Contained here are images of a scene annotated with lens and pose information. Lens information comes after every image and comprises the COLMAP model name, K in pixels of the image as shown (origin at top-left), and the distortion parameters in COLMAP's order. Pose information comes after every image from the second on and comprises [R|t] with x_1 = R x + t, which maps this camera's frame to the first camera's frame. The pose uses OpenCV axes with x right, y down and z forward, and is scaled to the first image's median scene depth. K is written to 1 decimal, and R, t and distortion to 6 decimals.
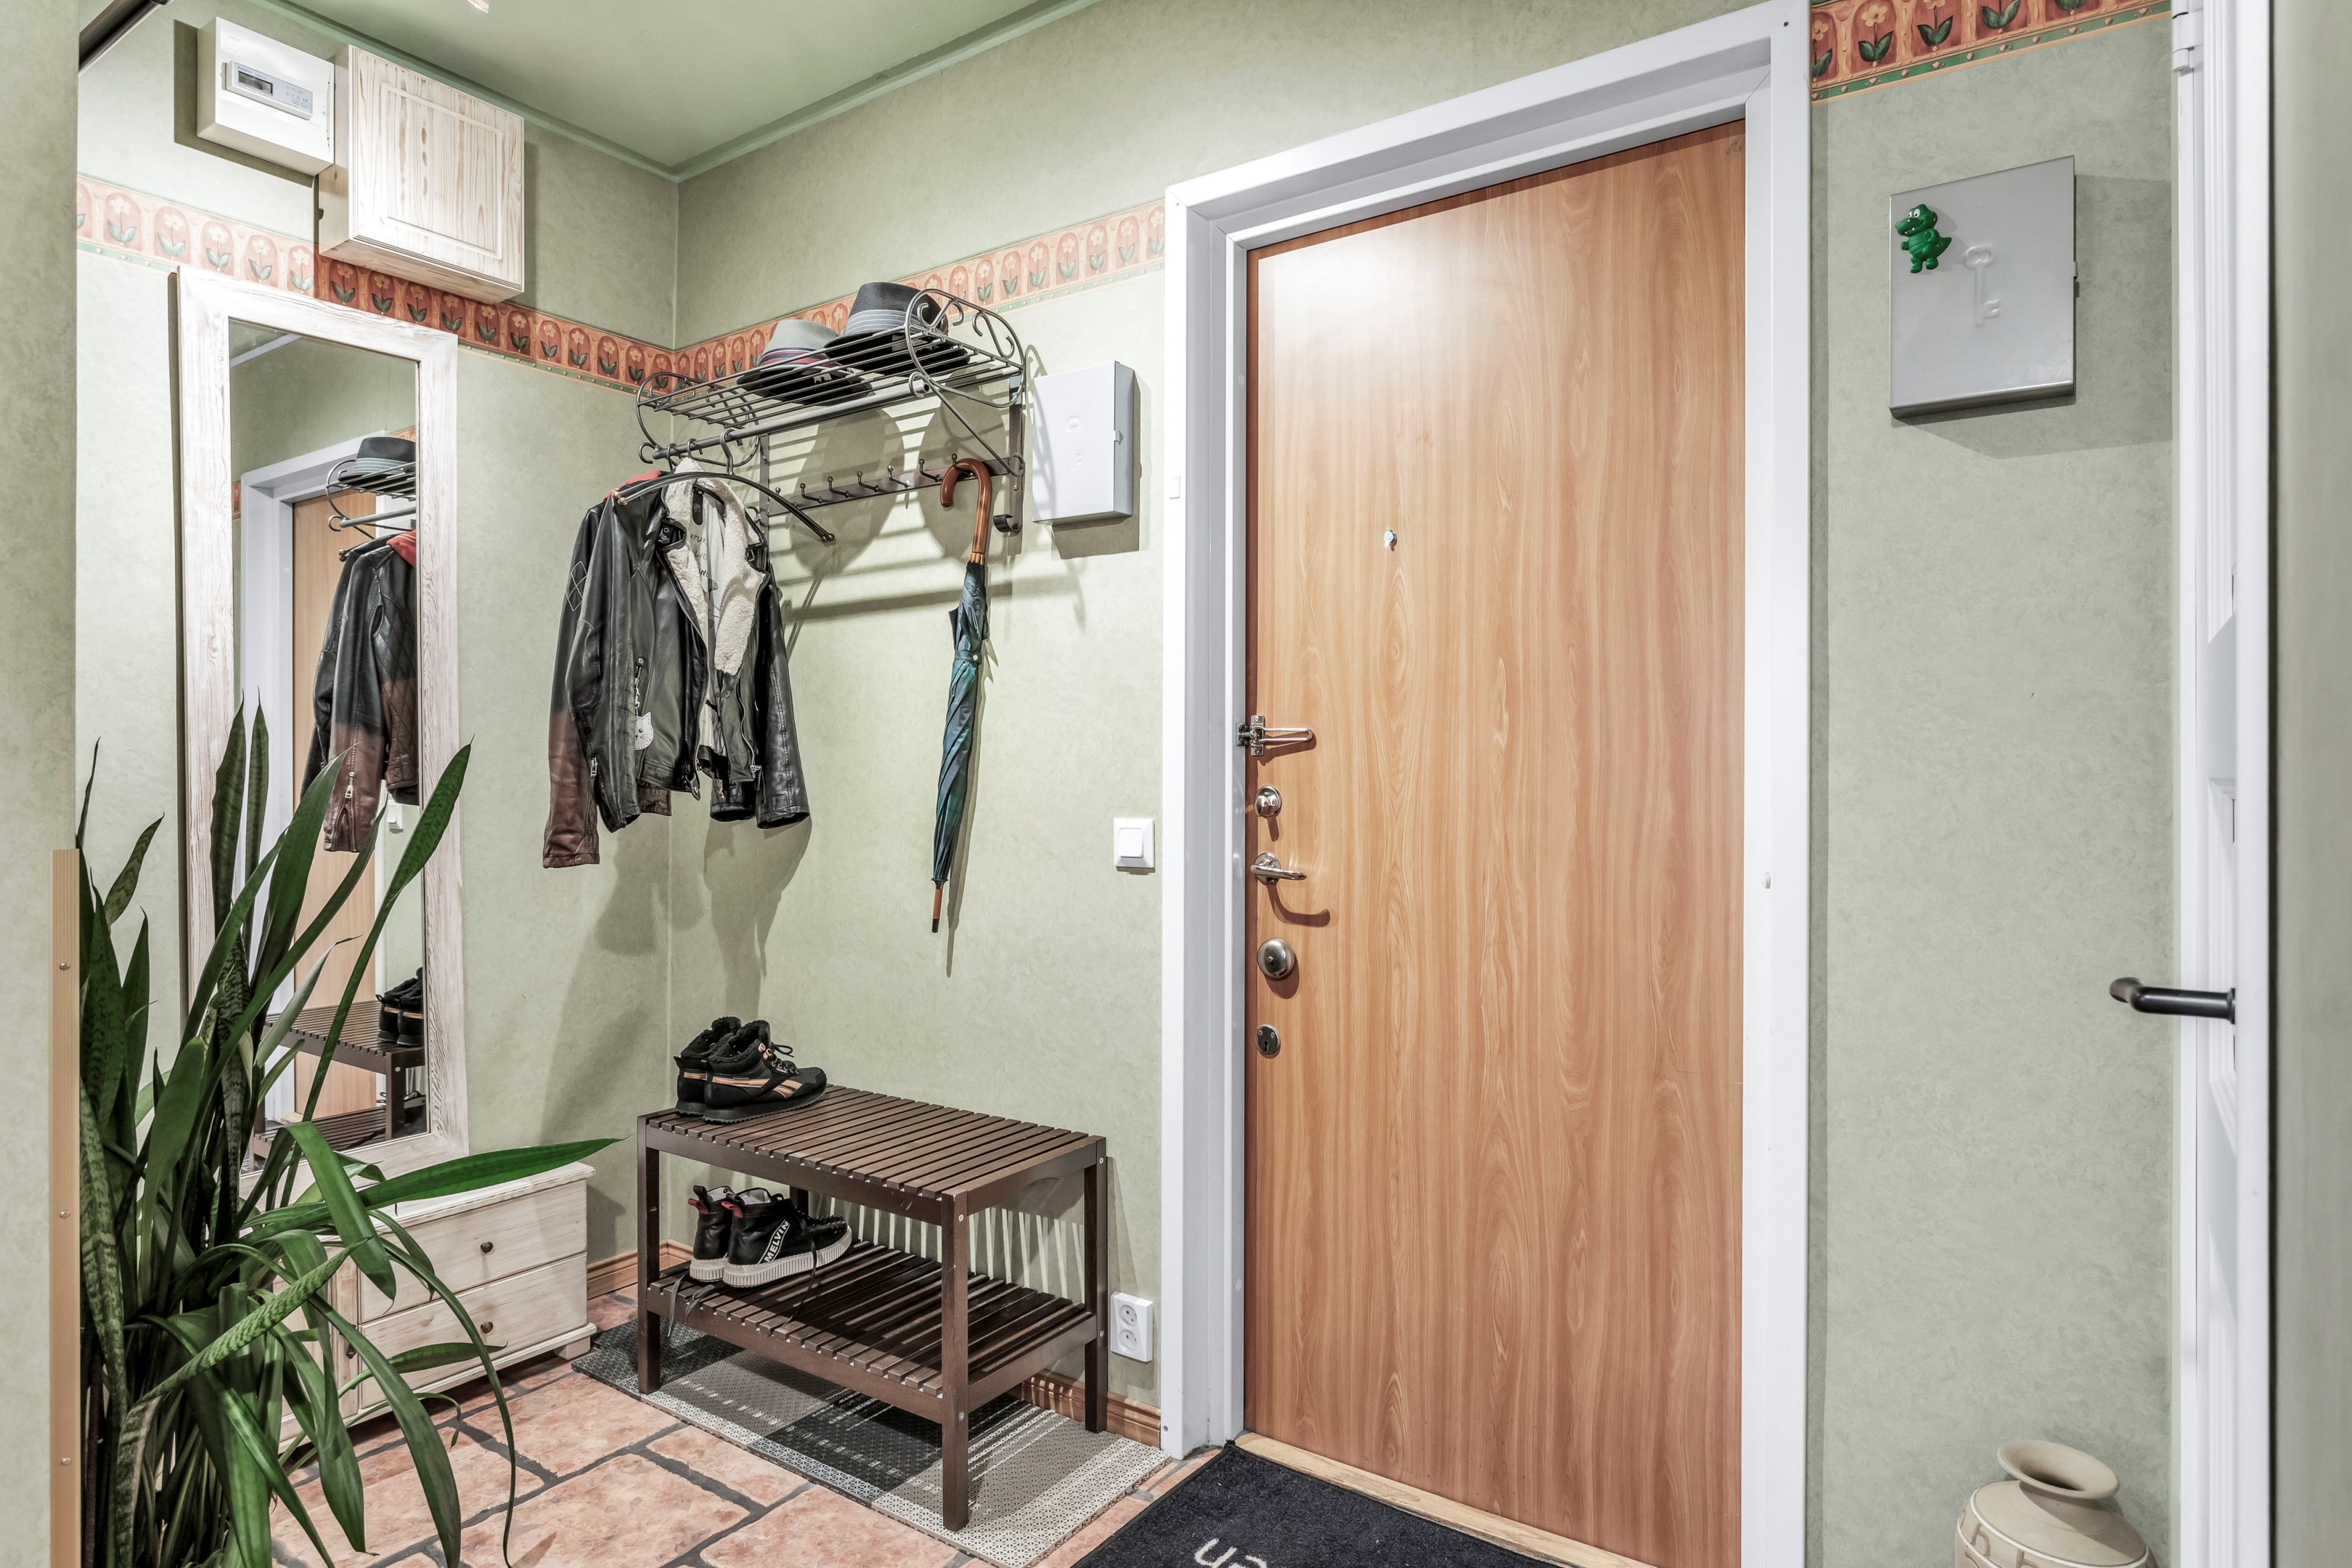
lens RADIAL K [[1300.9, 0, 1179.6], [0, 1300.9, 769.2], [0, 0, 1]] dist [-0.007192, 0.001714]
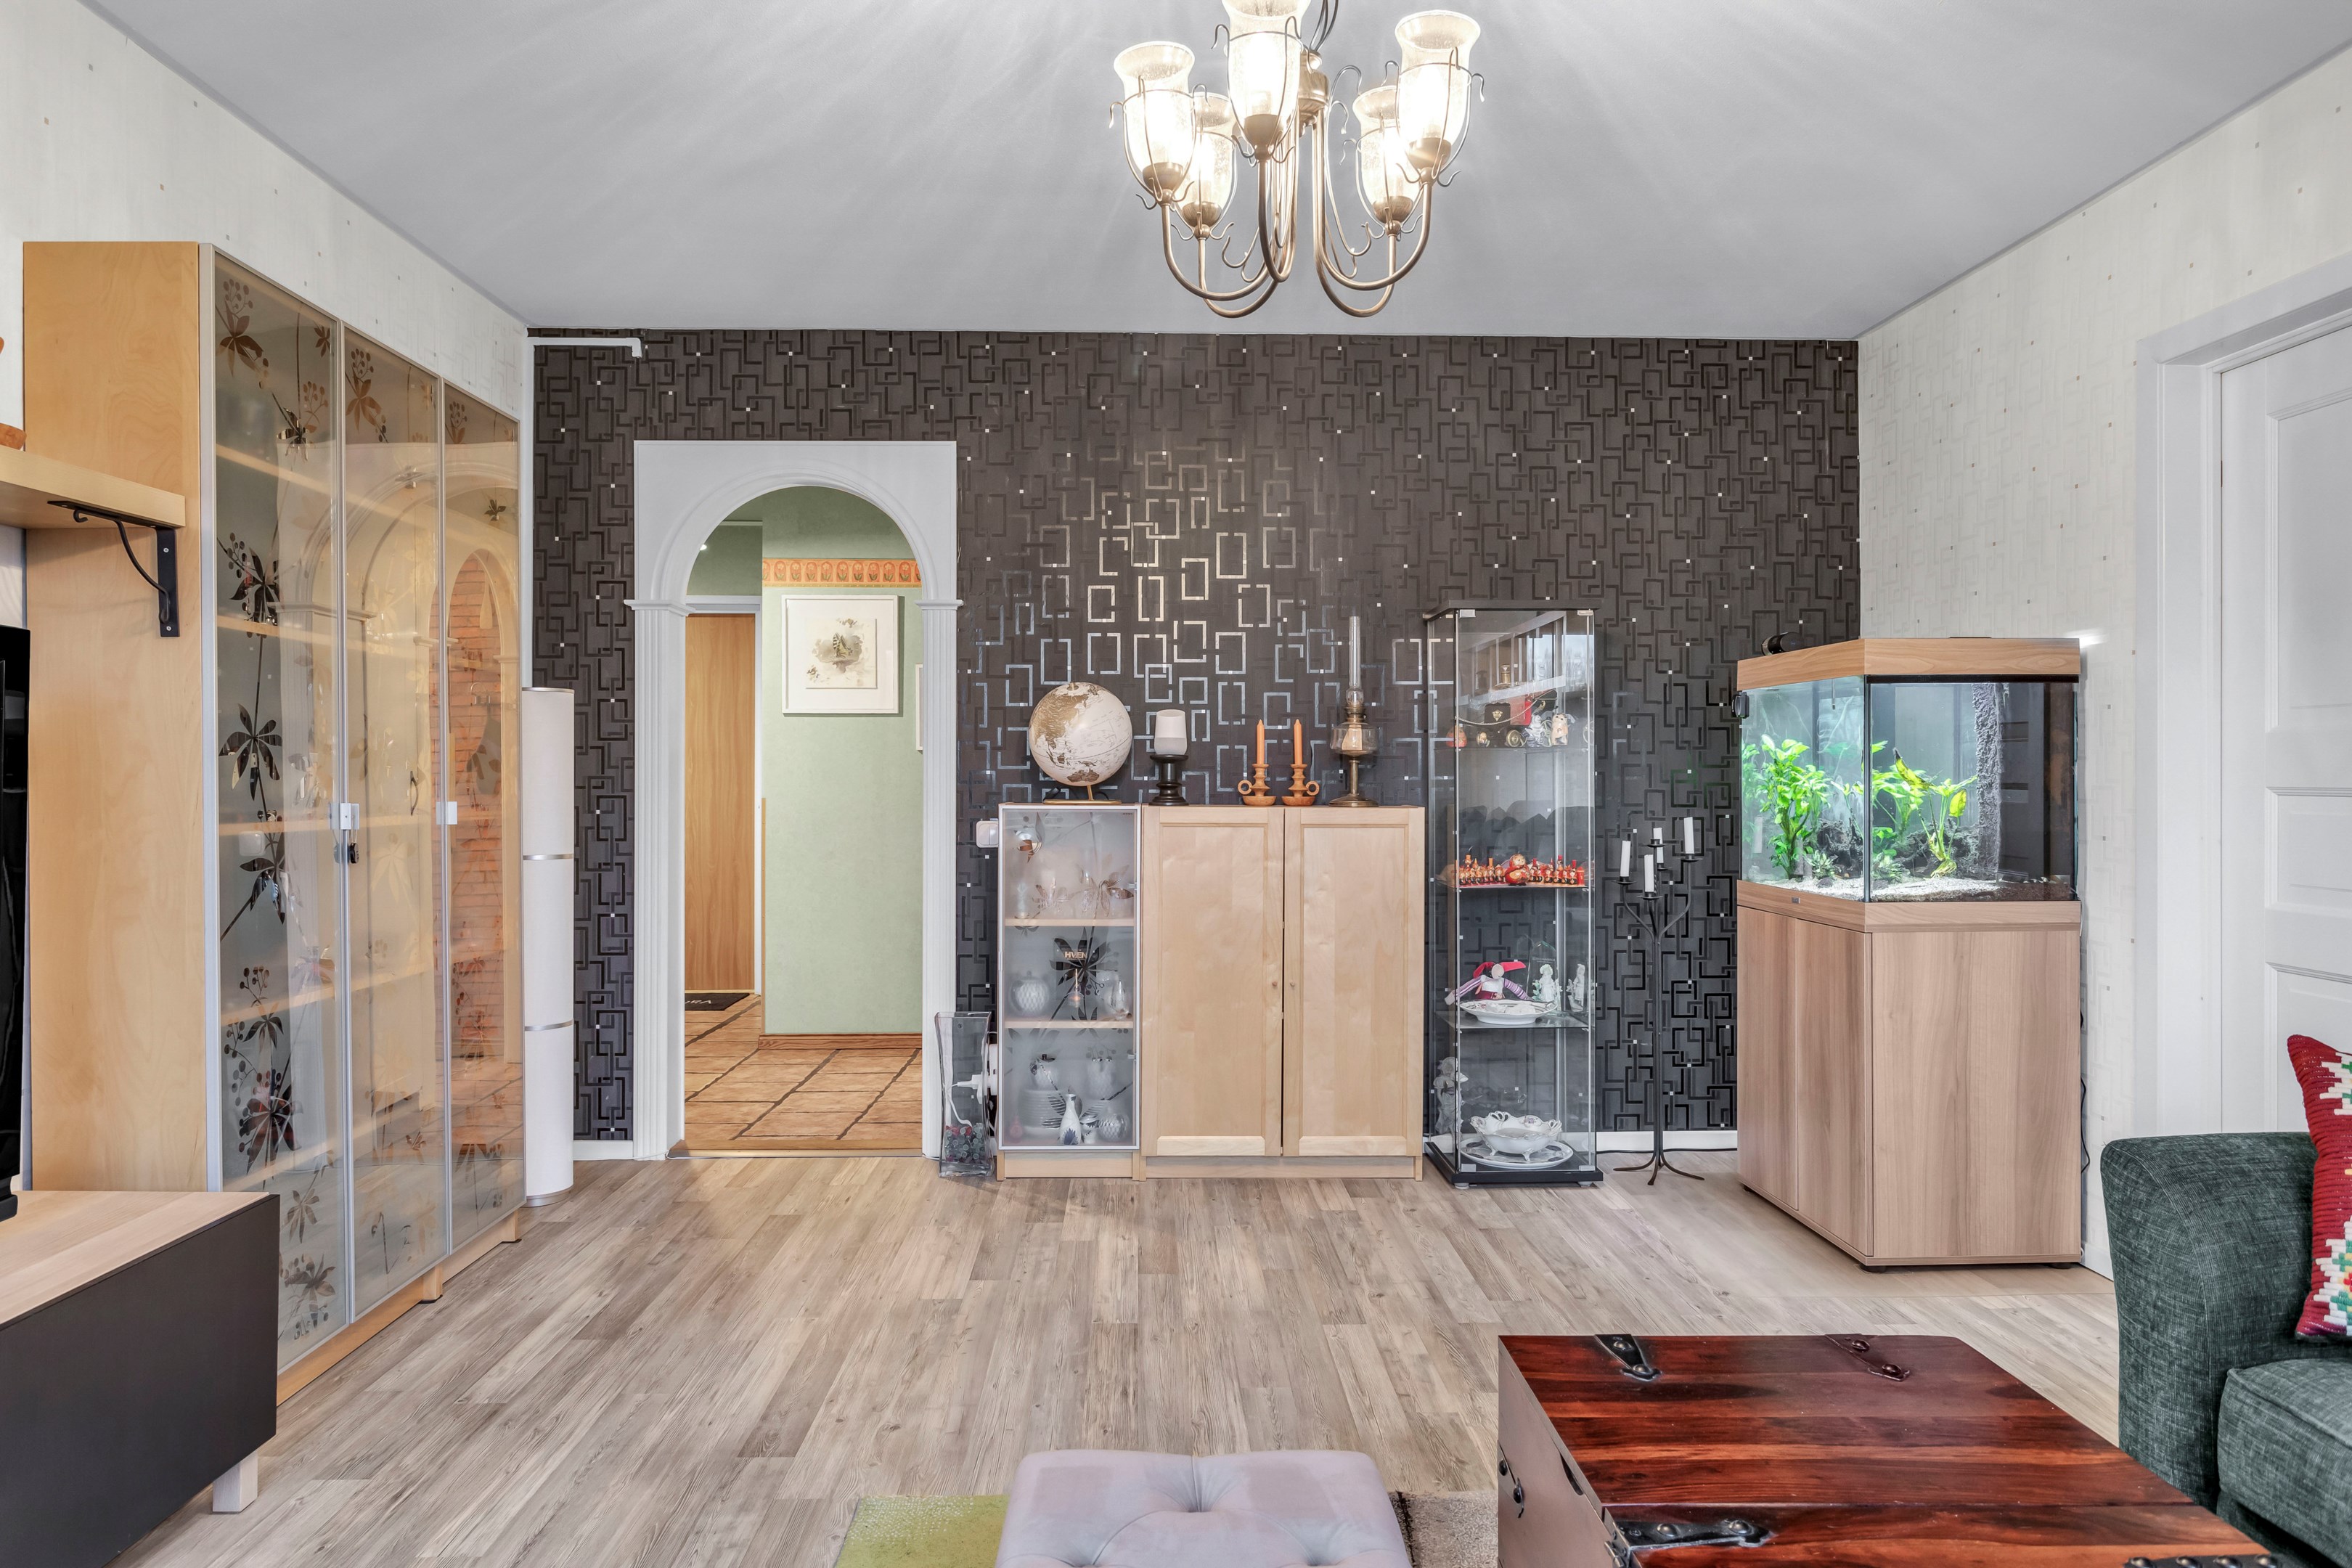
lens RADIAL K [[1426.1, 0, 1176.0], [0, 1426.1, 784.0], [0, 0, 1]] dist [-0.004787, 0.000698]
pose [[0.809508, -0.003220, 0.587100, -0.924290], [-0.002307, 0.999960, 0.008665, -0.026089], [-0.587104, -0.008369, 0.809468, -2.806540]]
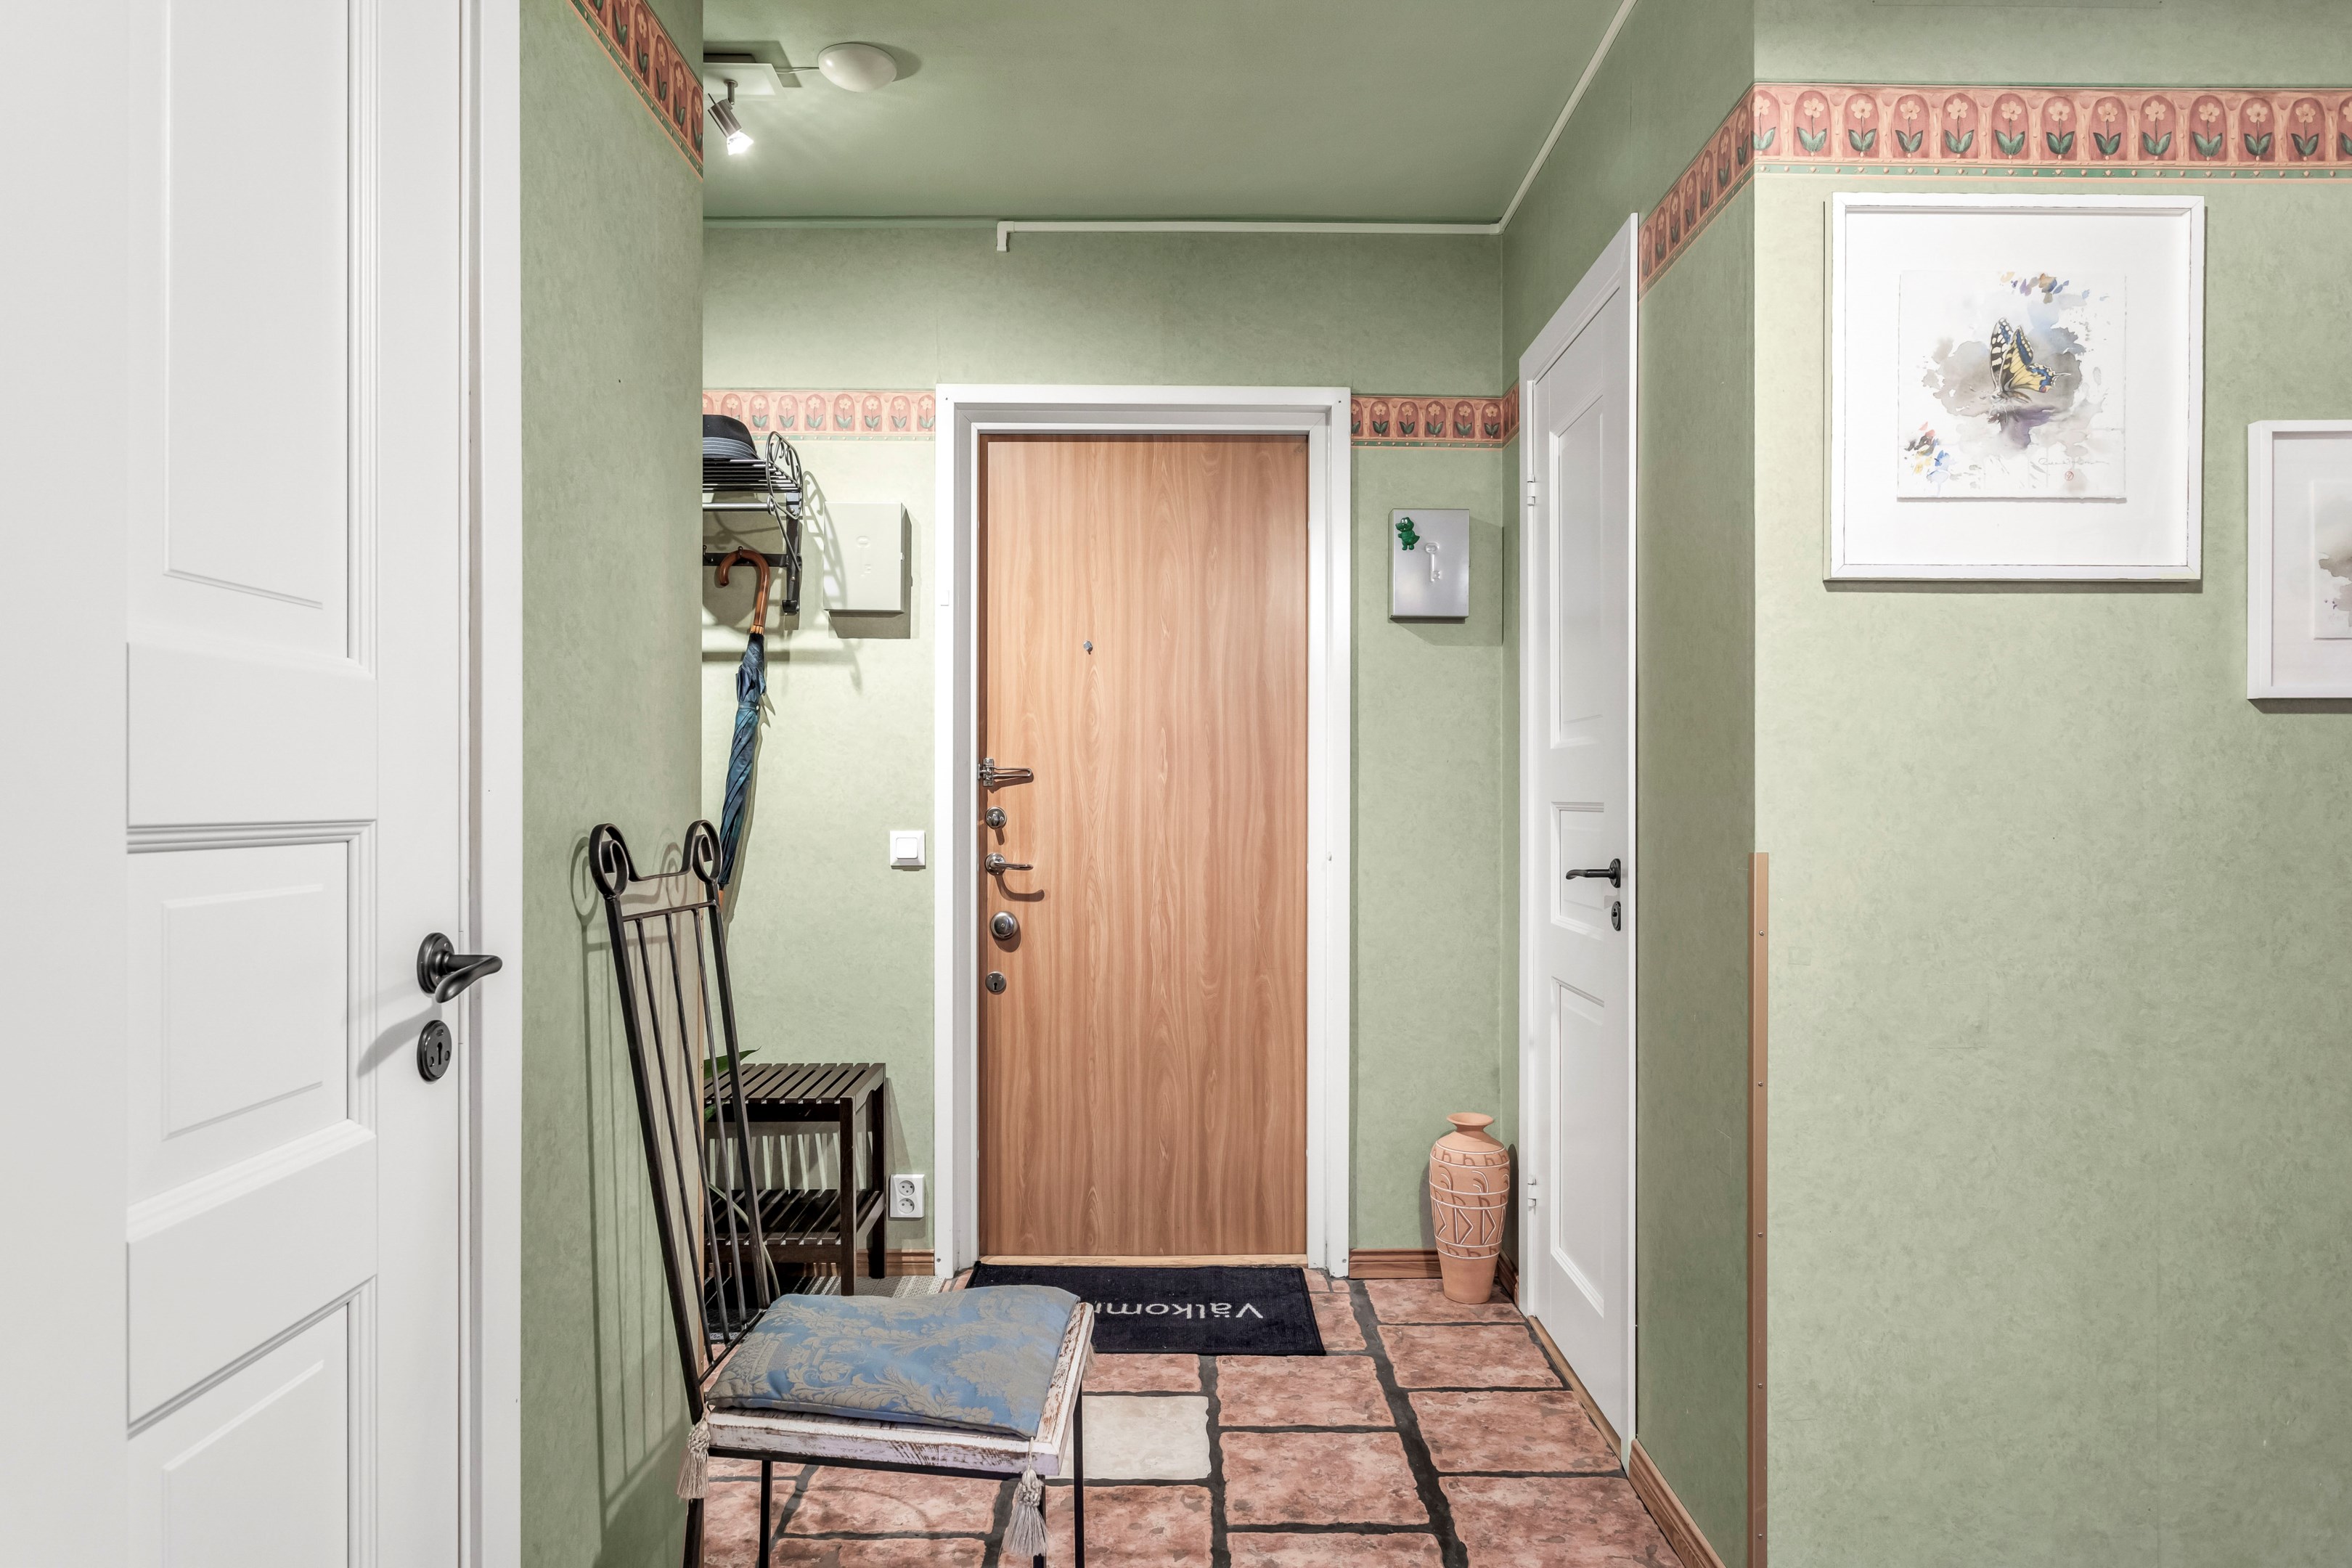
lens RADIAL K [[1426.1, 0, 1176.0], [0, 1426.1, 784.0], [0, 0, 1]] dist [-0.004787, 0.000698]
pose [[0.818546, 0.004531, 0.574424, -0.717781], [-0.002949, 0.999989, -0.003686, -0.008089], [-0.574434, 0.001323, 0.818550, -0.438870]]
